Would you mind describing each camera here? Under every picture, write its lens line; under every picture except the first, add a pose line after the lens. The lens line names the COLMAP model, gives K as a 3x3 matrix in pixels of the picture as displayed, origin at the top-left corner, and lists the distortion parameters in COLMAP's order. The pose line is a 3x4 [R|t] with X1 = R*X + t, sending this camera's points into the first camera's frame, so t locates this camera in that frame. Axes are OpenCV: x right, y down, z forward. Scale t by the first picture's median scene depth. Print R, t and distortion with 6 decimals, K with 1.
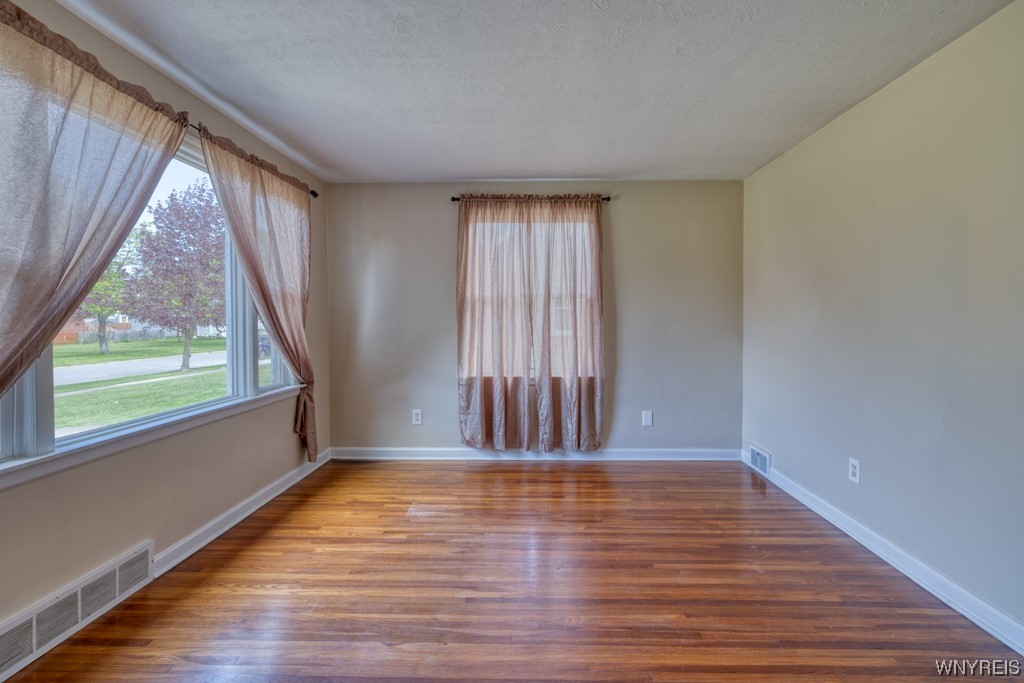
lens RADIAL K [[425.2, 0, 530.2], [0, 425.2, 339.6], [0, 0, 1]] dist [-0.003089, 0.000177]
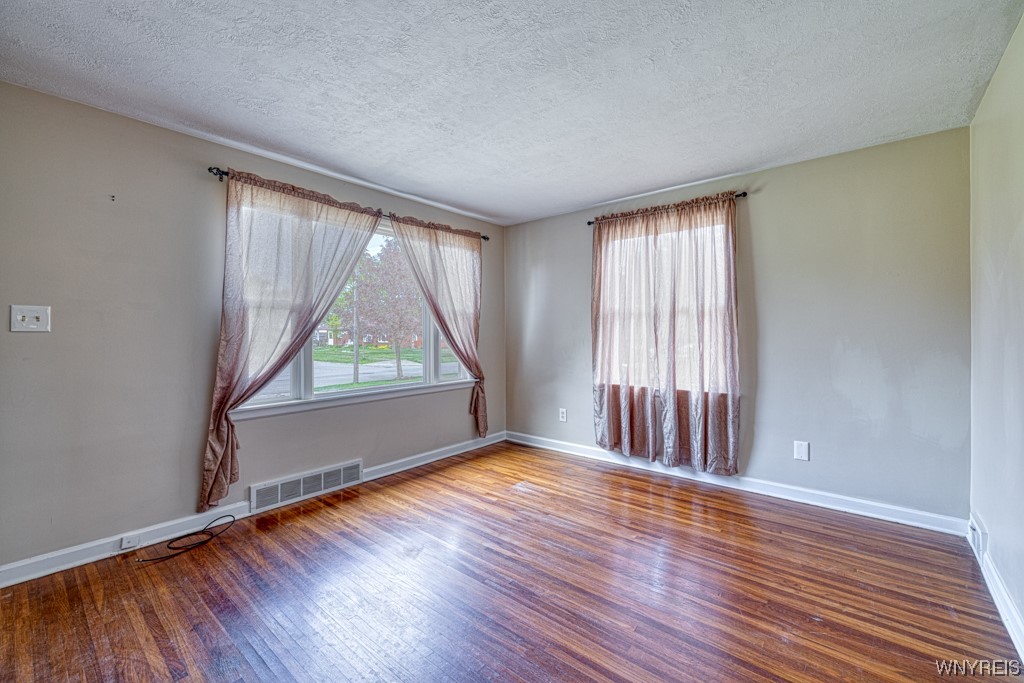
lens RADIAL K [[425.2, 0, 521.1], [0, 425.2, 340.1], [0, 0, 1]] dist [-0.003089, 0.000177]
pose [[0.778808, 0.008434, -0.627206, 0.404421], [-0.026789, 0.999444, -0.019825, 0.004476], [0.626691, 0.032242, 0.778601, 0.026446]]
